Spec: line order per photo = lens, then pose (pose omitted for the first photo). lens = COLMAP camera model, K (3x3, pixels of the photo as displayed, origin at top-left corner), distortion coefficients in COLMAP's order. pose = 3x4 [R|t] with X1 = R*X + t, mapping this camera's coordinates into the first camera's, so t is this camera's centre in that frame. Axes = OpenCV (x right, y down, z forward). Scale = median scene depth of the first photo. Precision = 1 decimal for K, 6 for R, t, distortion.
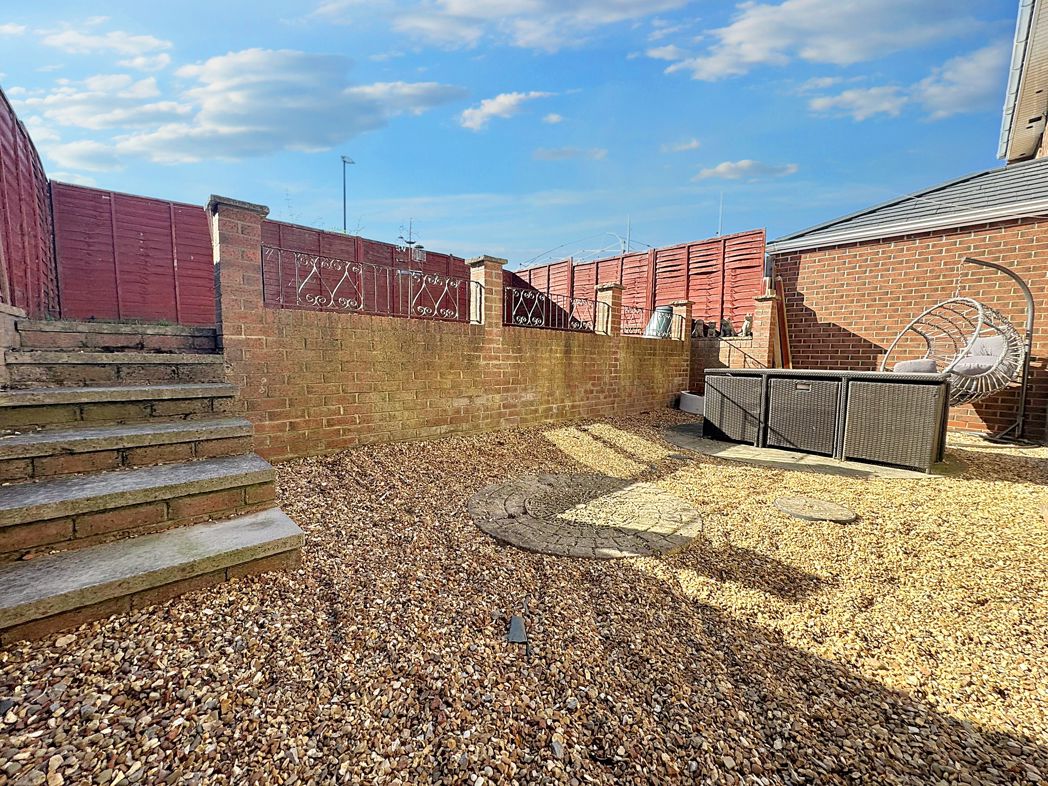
lens RADIAL K [[418.2, 0, 523.0], [0, 418.2, 391.6], [0, 0, 1]] dist [-0.001705, 0.000005]
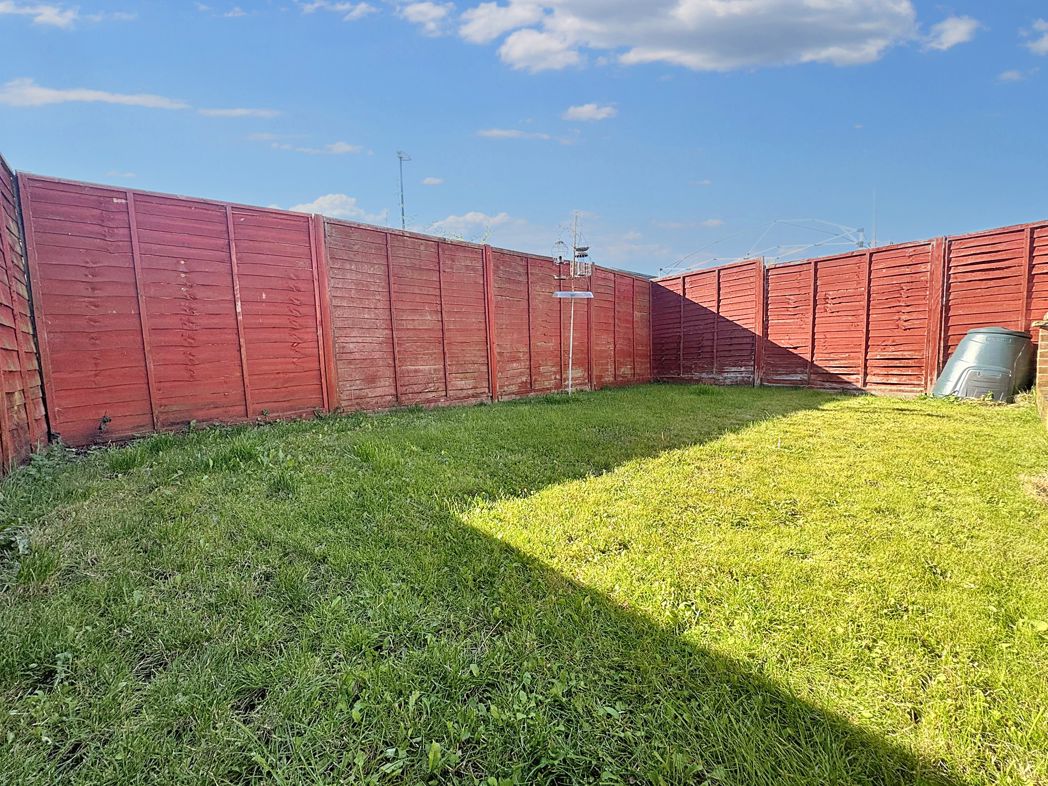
lens RADIAL K [[418.2, 0, 522.8], [0, 418.2, 391.8], [0, 0, 1]] dist [-0.001705, 0.000005]
pose [[0.998085, -0.046382, -0.040933, -0.340432], [0.046299, 0.998923, -0.002970, -0.138868], [0.041027, 0.001069, 0.999157, 0.351635]]
